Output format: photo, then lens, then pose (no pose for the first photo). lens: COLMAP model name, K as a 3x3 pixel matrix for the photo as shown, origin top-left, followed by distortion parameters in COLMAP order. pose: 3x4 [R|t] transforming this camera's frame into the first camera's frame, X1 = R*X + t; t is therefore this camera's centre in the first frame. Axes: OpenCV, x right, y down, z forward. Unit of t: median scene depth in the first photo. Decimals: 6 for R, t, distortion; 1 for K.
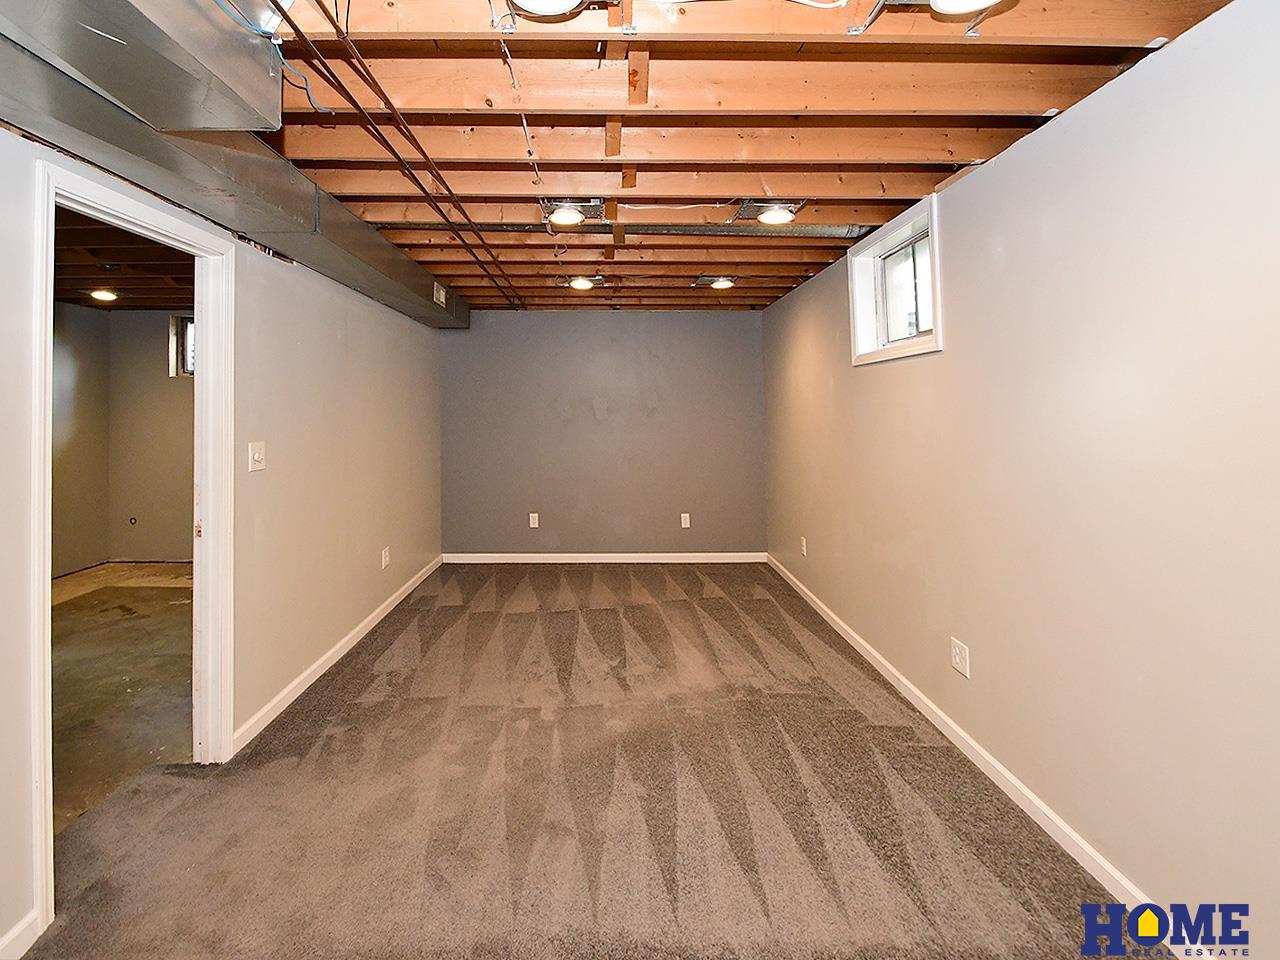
lens RADIAL K [[571.6, 0, 635.5], [0, 571.6, 393.9], [0, 0, 1]] dist [-0.000665, -0.001027]
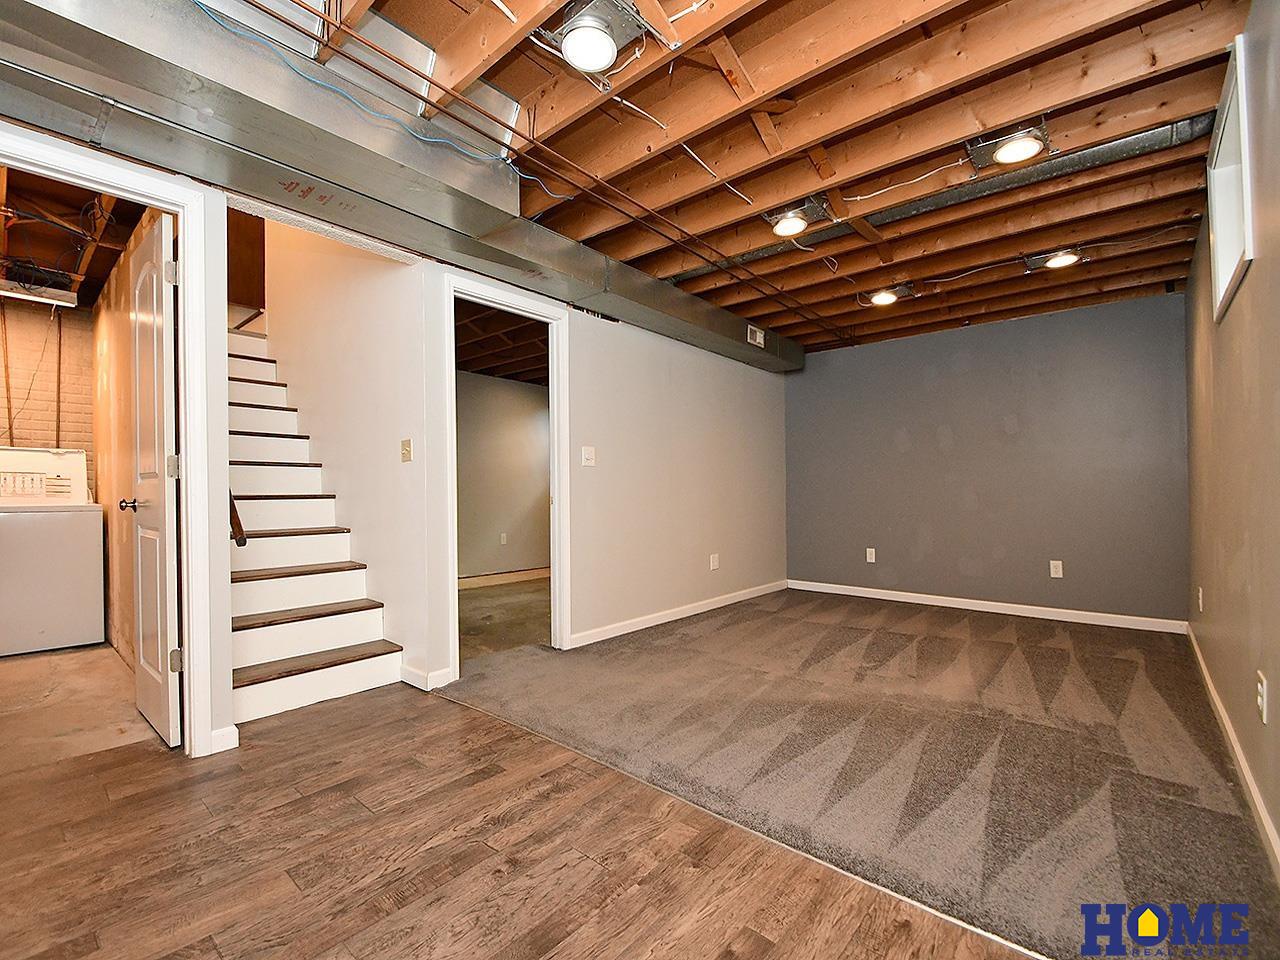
lens RADIAL K [[573.0, 0, 640.0], [0, 573.0, 480.0], [0, 0, 1]] dist [0.000342, -0.000359]
pose [[0.750892, -0.005162, -0.660405, 0.406008], [0.021238, 0.999641, 0.016335, 0.151309], [0.660083, -0.026292, 0.750732, -0.009076]]
